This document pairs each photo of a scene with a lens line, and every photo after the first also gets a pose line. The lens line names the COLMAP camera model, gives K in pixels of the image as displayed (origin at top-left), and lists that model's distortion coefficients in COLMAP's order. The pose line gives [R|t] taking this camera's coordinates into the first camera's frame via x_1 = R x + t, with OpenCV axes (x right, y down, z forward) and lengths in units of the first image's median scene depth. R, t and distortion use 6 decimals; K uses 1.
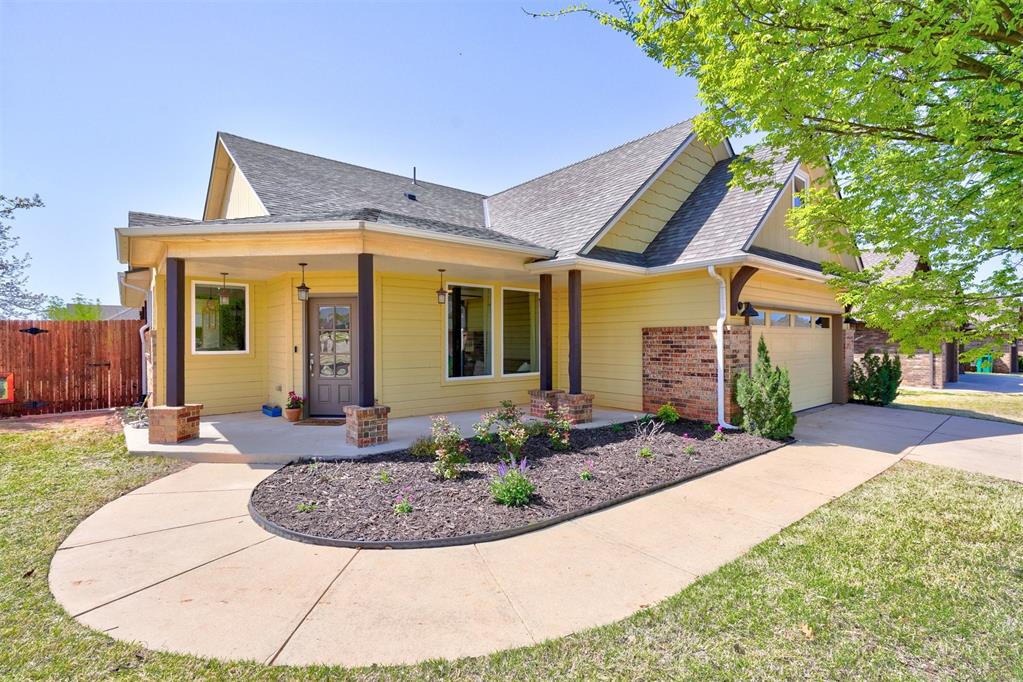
lens RADIAL K [[462.0, 0, 512.9], [0, 462.0, 333.3], [0, 0, 1]] dist [-0.001738, 0.000769]
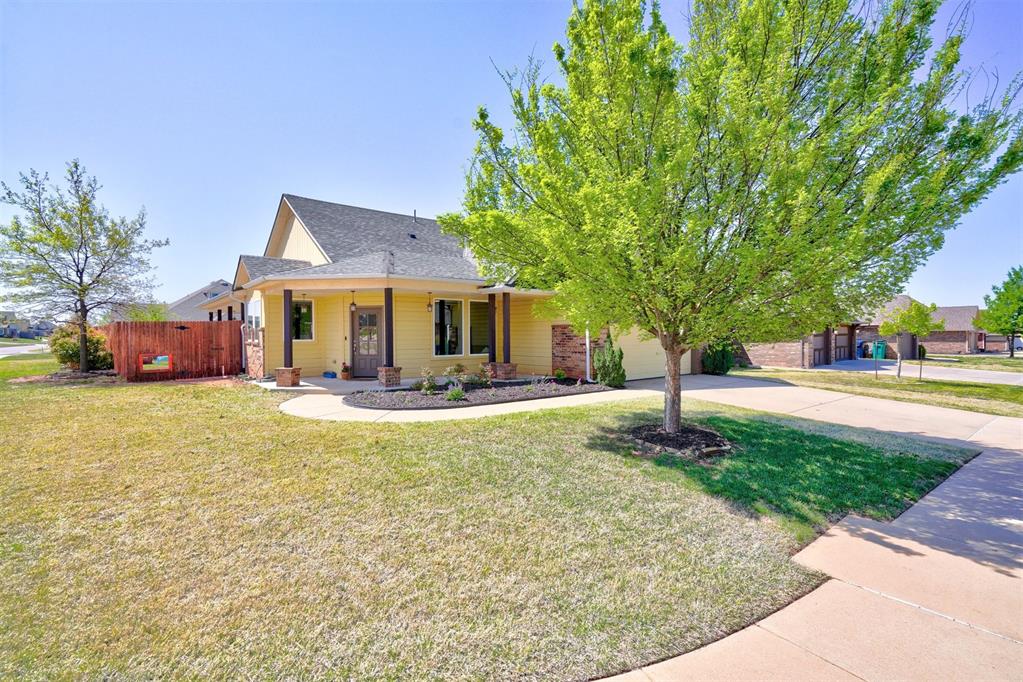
lens RADIAL K [[462.0, 0, 512.9], [0, 462.0, 333.3], [0, 0, 1]] dist [-0.001738, 0.000769]
pose [[0.999976, -0.002116, -0.006546, 0.161864], [0.002205, 0.999905, 0.013638, -0.006341], [0.006517, -0.013652, 0.999886, -0.707312]]
